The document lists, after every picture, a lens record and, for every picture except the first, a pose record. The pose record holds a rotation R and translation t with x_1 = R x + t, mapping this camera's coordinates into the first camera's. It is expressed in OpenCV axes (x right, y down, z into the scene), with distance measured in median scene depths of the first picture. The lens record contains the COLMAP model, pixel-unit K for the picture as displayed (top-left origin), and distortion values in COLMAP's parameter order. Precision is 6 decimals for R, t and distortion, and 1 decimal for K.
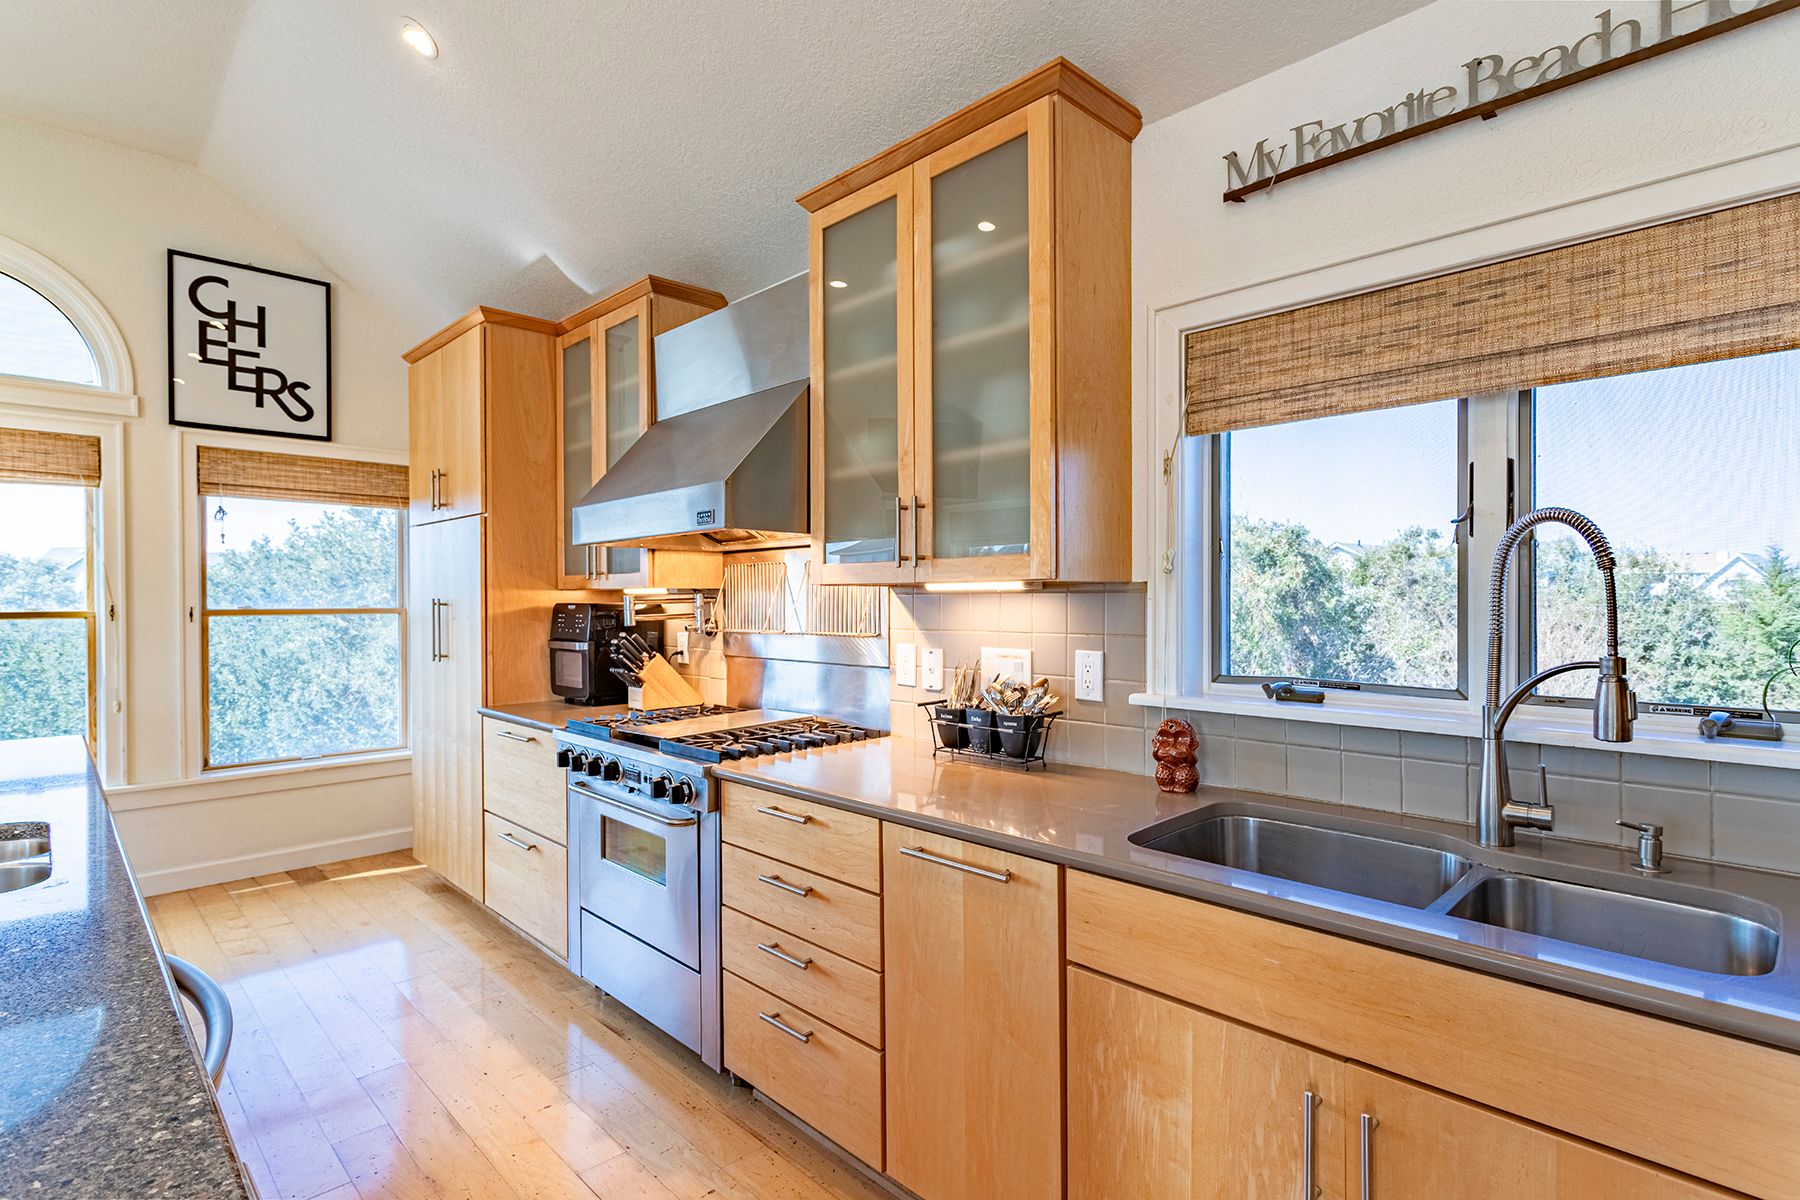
lens RADIAL K [[889.3, 0, 883.6], [0, 889.3, 602.8], [0, 0, 1]] dist [0.002681, 0.001167]
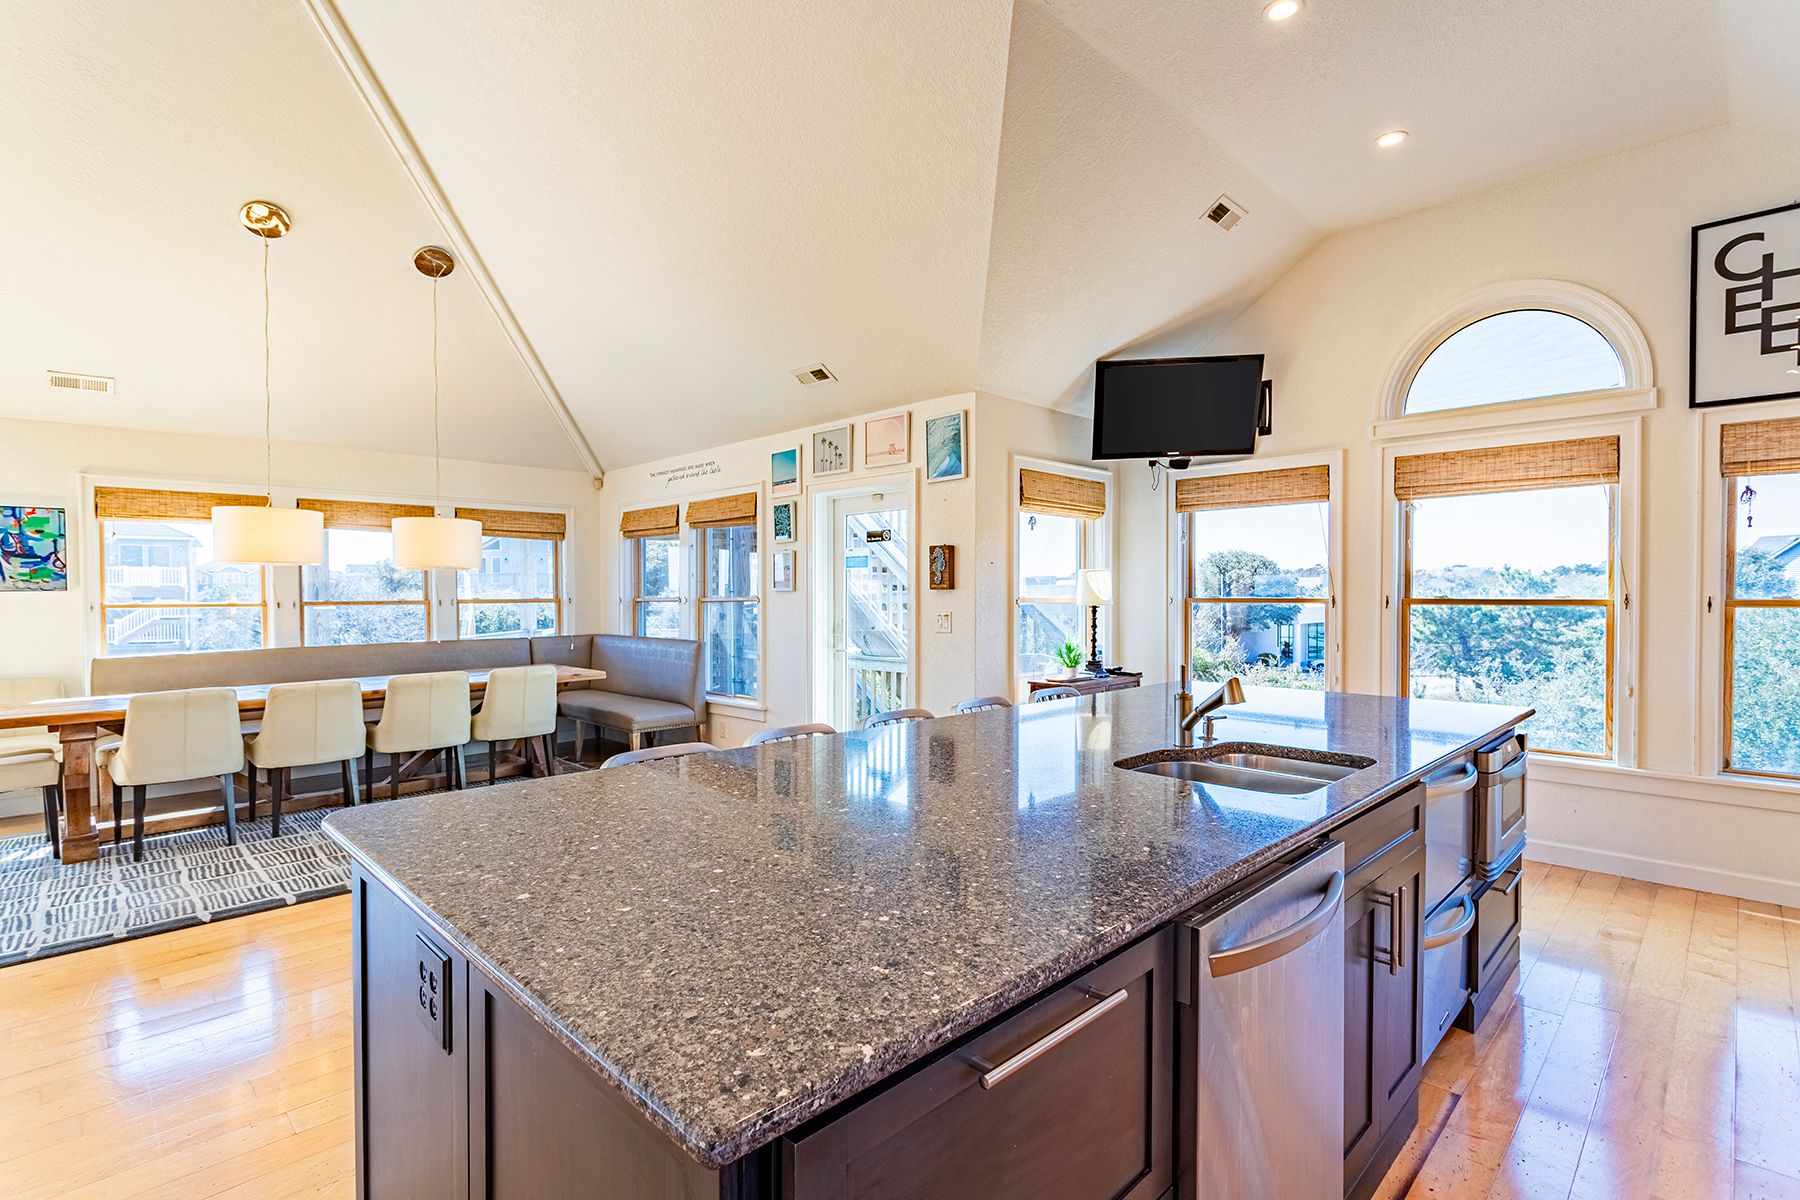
lens RADIAL K [[850.3, 0, 894.8], [0, 850.3, 603.5], [0, 0, 1]] dist [0.000912, 0.001197]
pose [[0.021375, 0.019272, -0.999586, 0.200964], [-0.004542, 0.999806, 0.019180, -0.002418], [0.999761, 0.004130, 0.021459, 0.202445]]
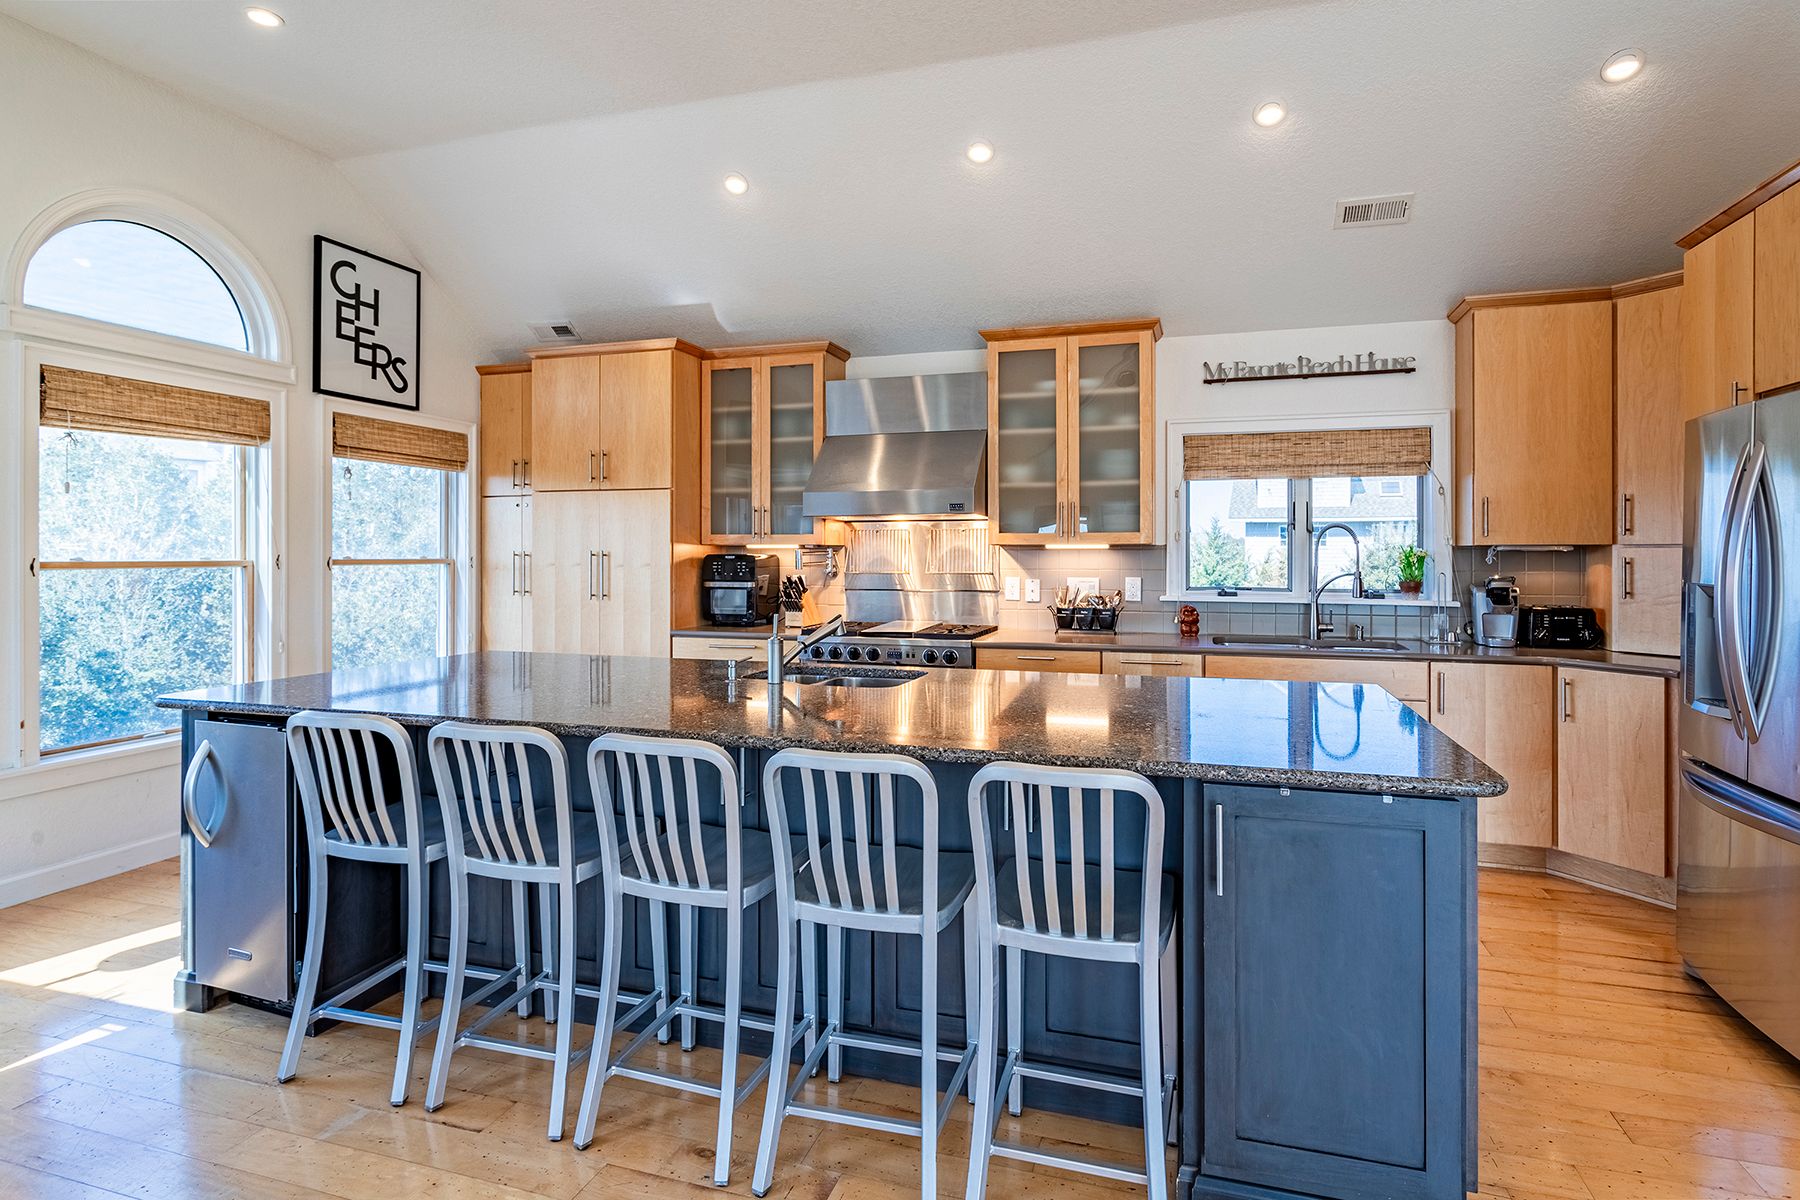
lens RADIAL K [[930.2, 0, 915.0], [0, 930.2, 551.4], [0, 0, 1]] dist [-0.003298, 0.006482]
pose [[0.875031, 0.005858, 0.484031, -1.257108], [-0.001804, 0.999959, -0.008840, 0.012471], [-0.484064, 0.006862, 0.875006, -0.662081]]
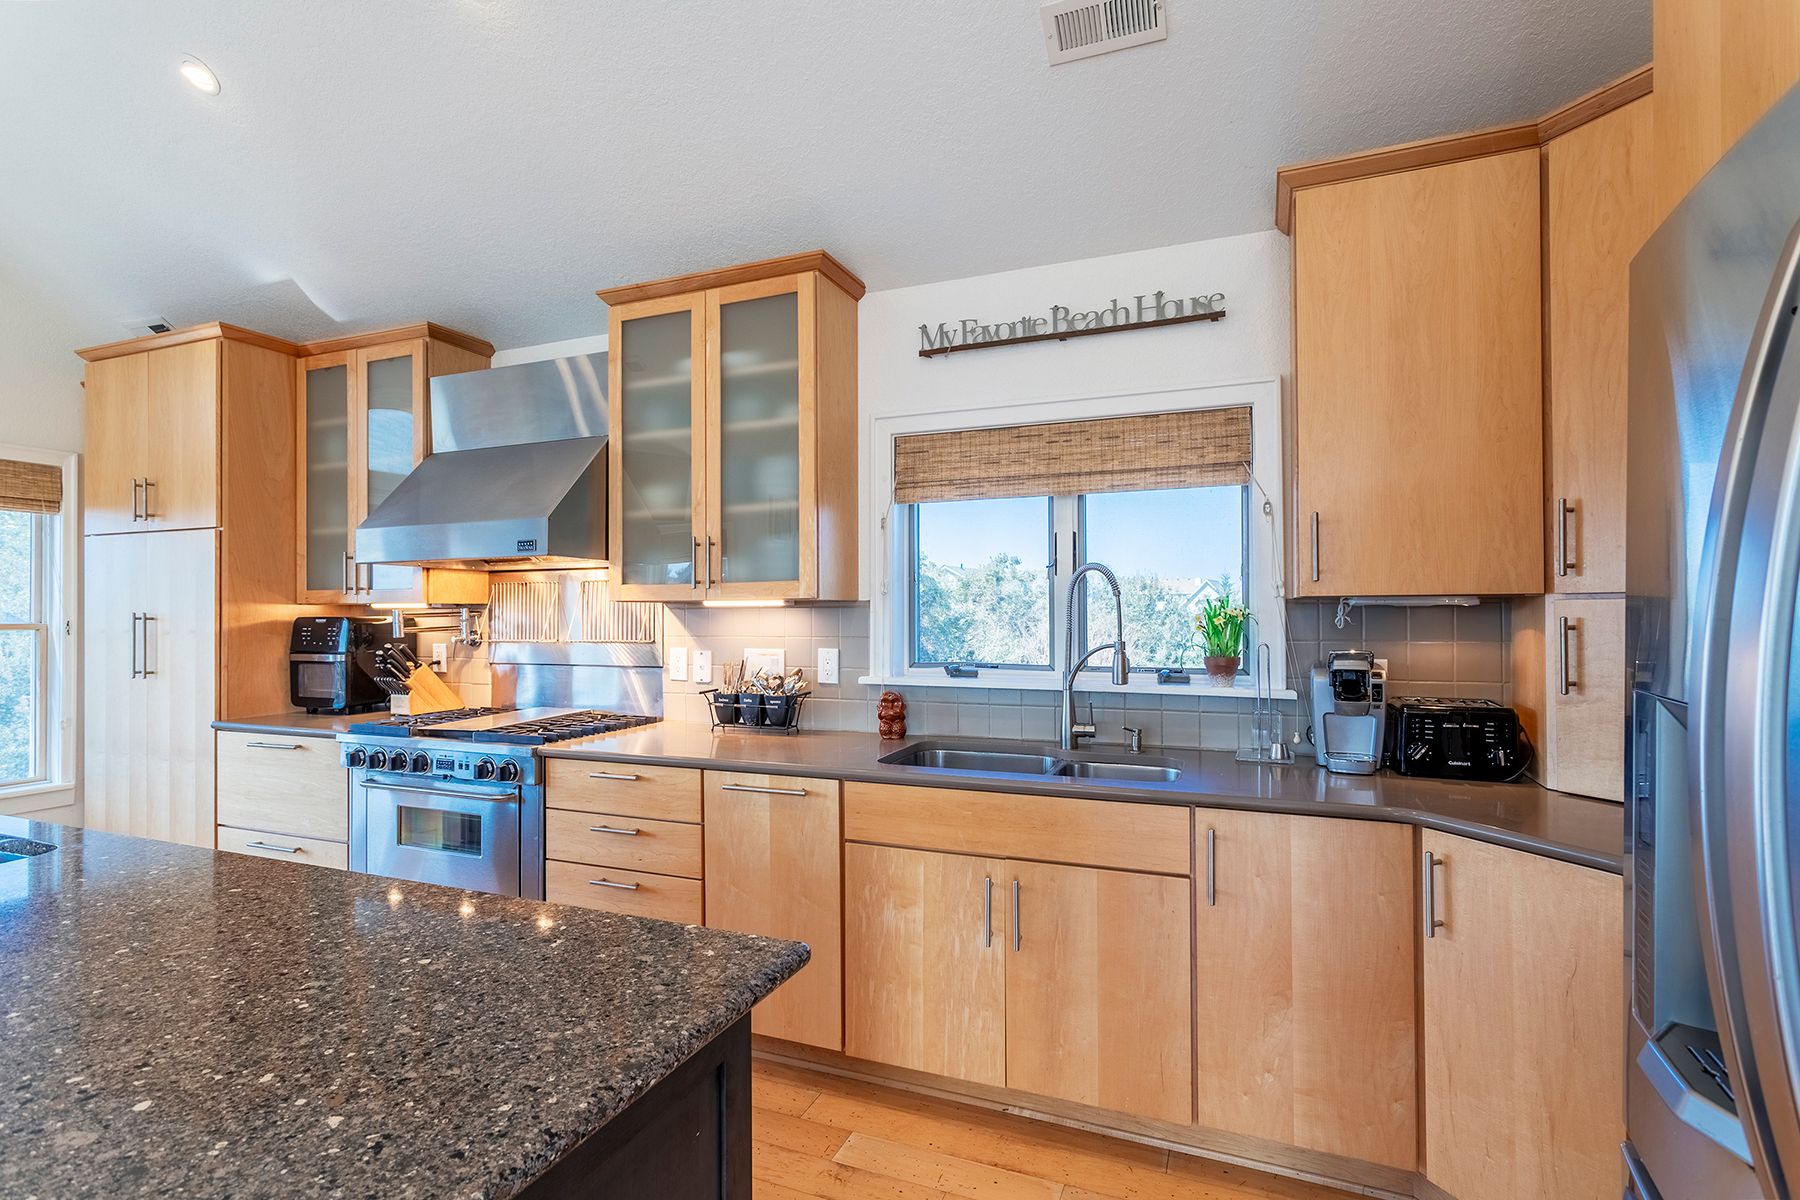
lens RADIAL K [[864.0, 0, 896.4], [0, 864.0, 603.3], [0, 0, 1]] dist [-0.001570, 0.000856]
pose [[0.913762, 0.003914, 0.406232, -0.227582], [0.002921, 0.999864, -0.016204, 0.004146], [-0.406241, 0.015993, 0.913626, -0.304169]]
